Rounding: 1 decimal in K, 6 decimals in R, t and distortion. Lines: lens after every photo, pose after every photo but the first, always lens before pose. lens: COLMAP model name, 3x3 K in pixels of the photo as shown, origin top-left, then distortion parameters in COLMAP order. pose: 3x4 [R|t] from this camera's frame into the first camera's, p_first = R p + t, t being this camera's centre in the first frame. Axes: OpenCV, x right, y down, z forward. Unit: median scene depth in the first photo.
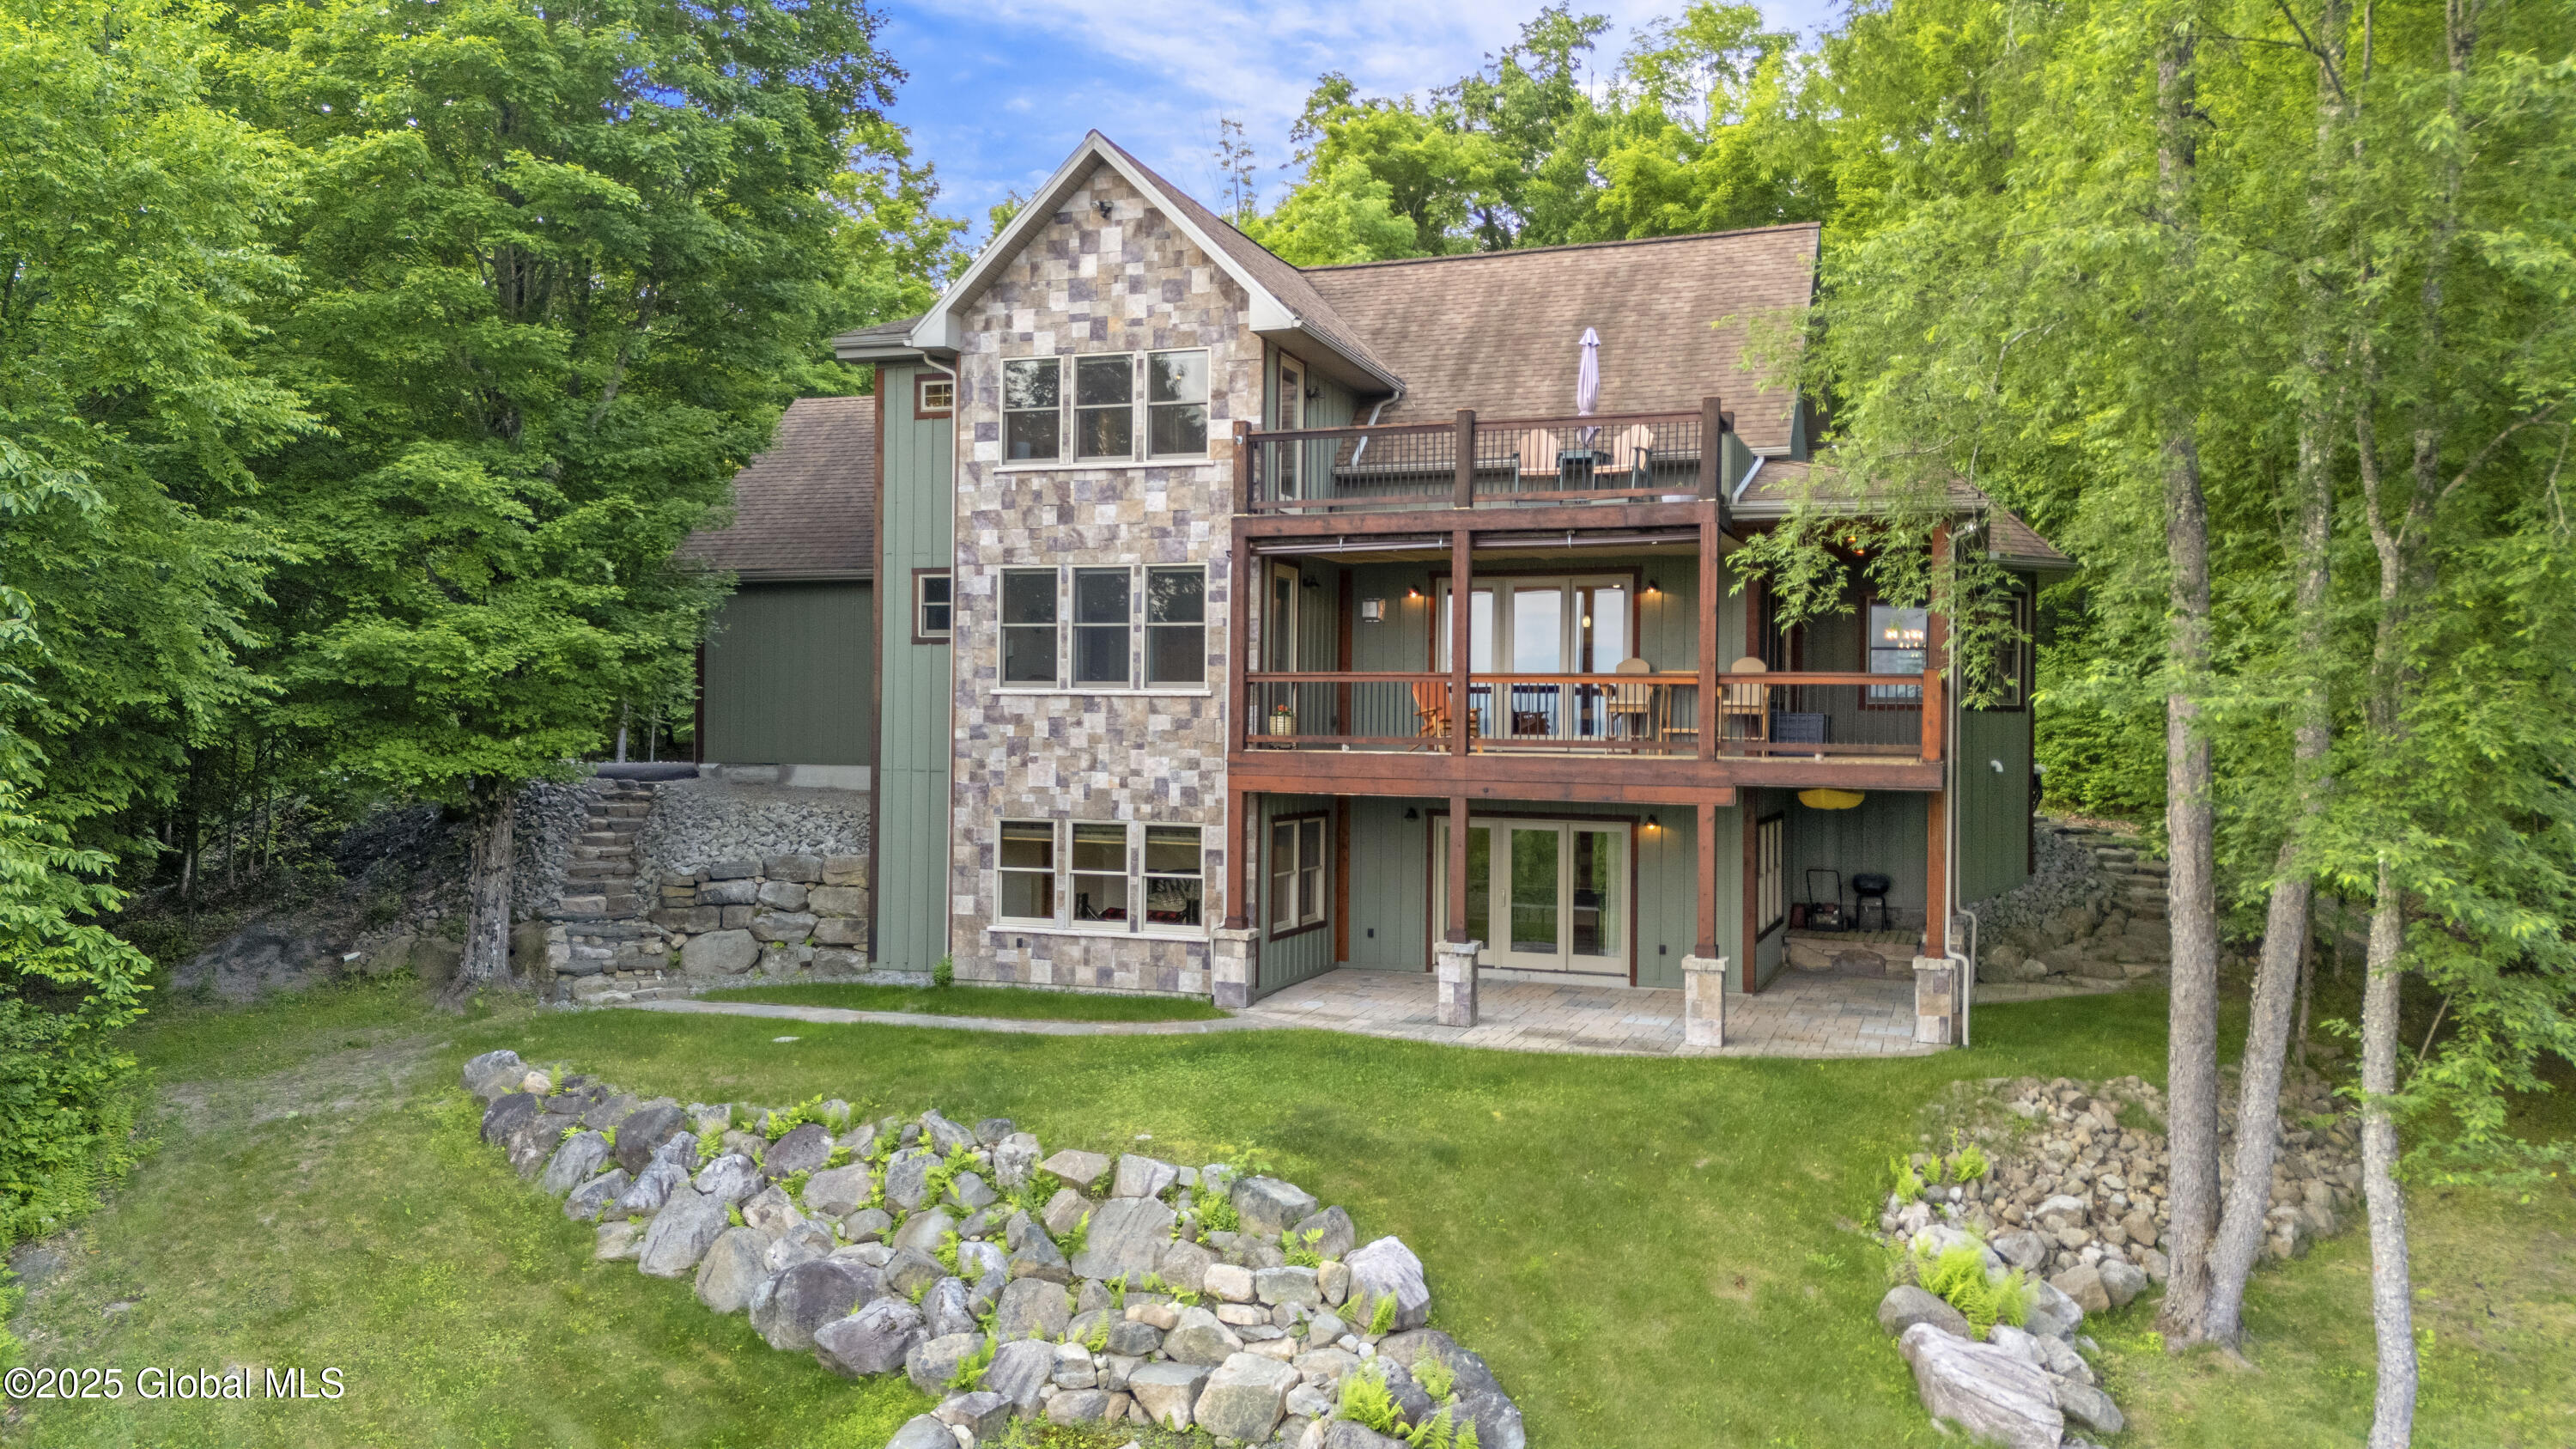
lens RADIAL K [[1803.4, 0, 1288.0], [0, 1803.4, 724.5], [0, 0, 1]] dist [0.004339, 0.000908]
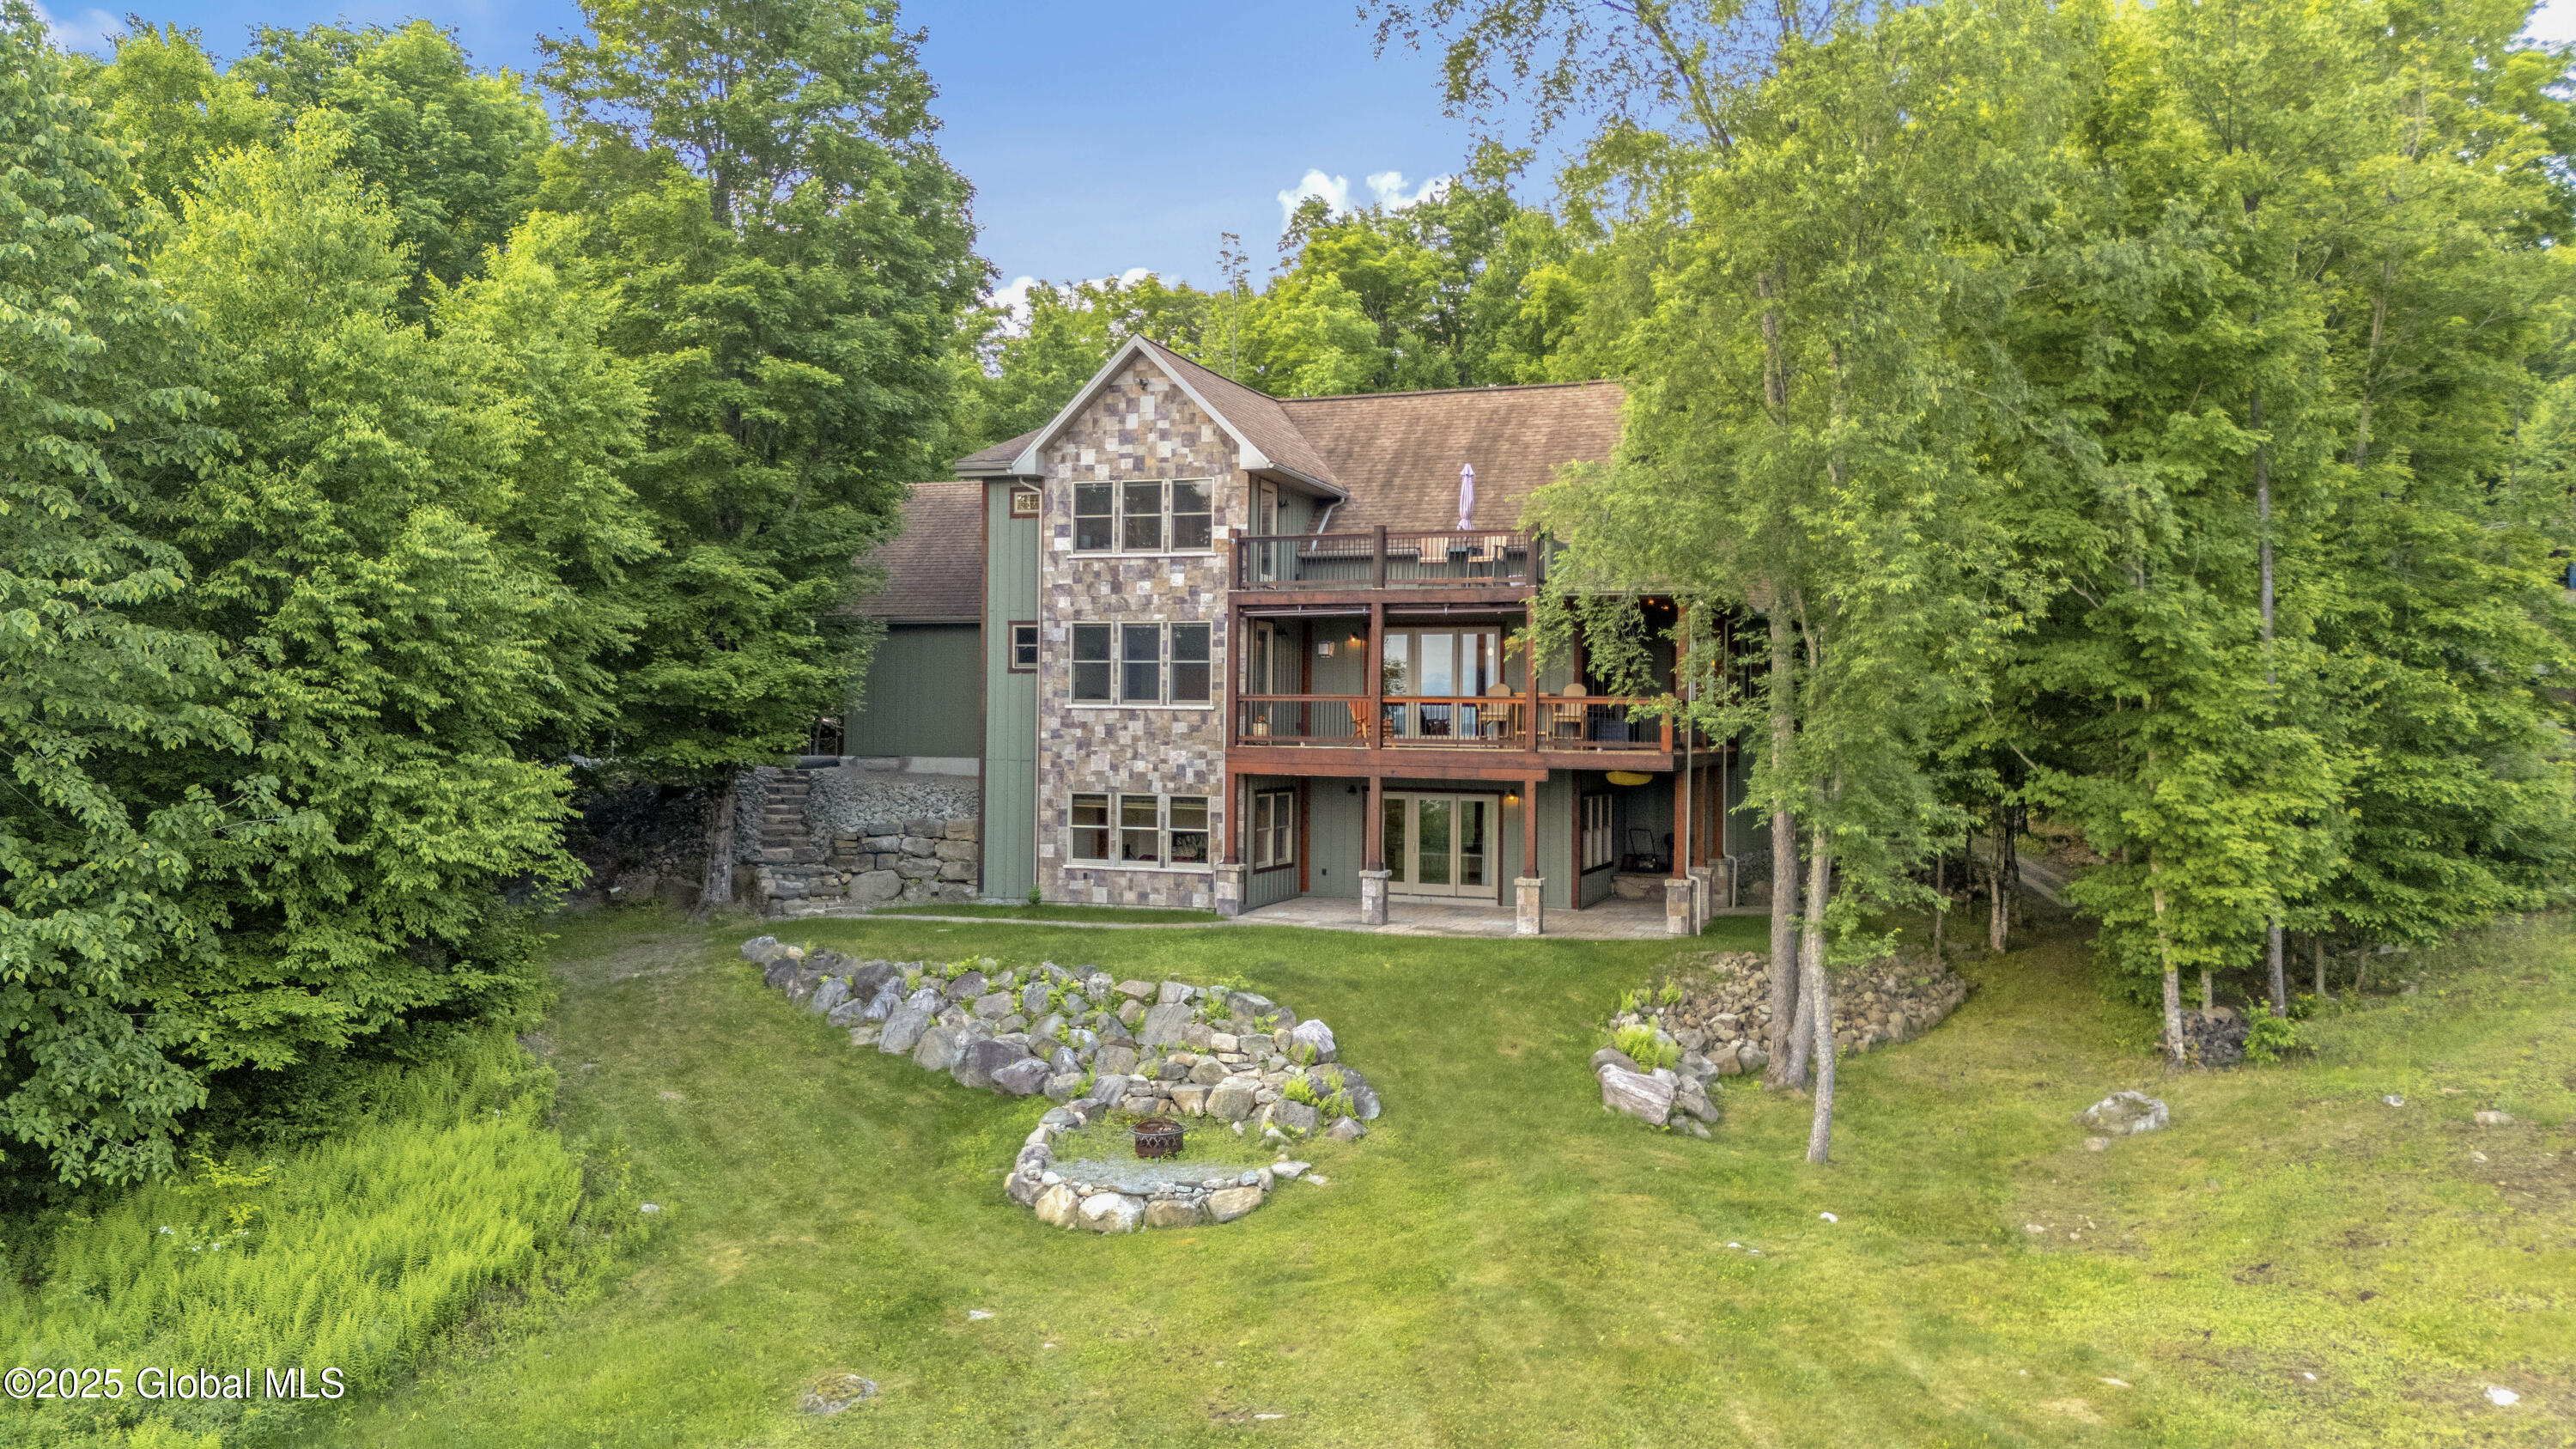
lens RADIAL K [[1833.9, 0, 1288.0], [0, 1833.9, 724.5], [0, 0, 1]] dist [-0.002950, -0.000463]
pose [[0.999998, -0.000172, -0.001825, 0.021441], [0.000175, 0.999999, 0.001662, -0.006163], [0.001825, -0.001662, 0.999997, -0.525686]]
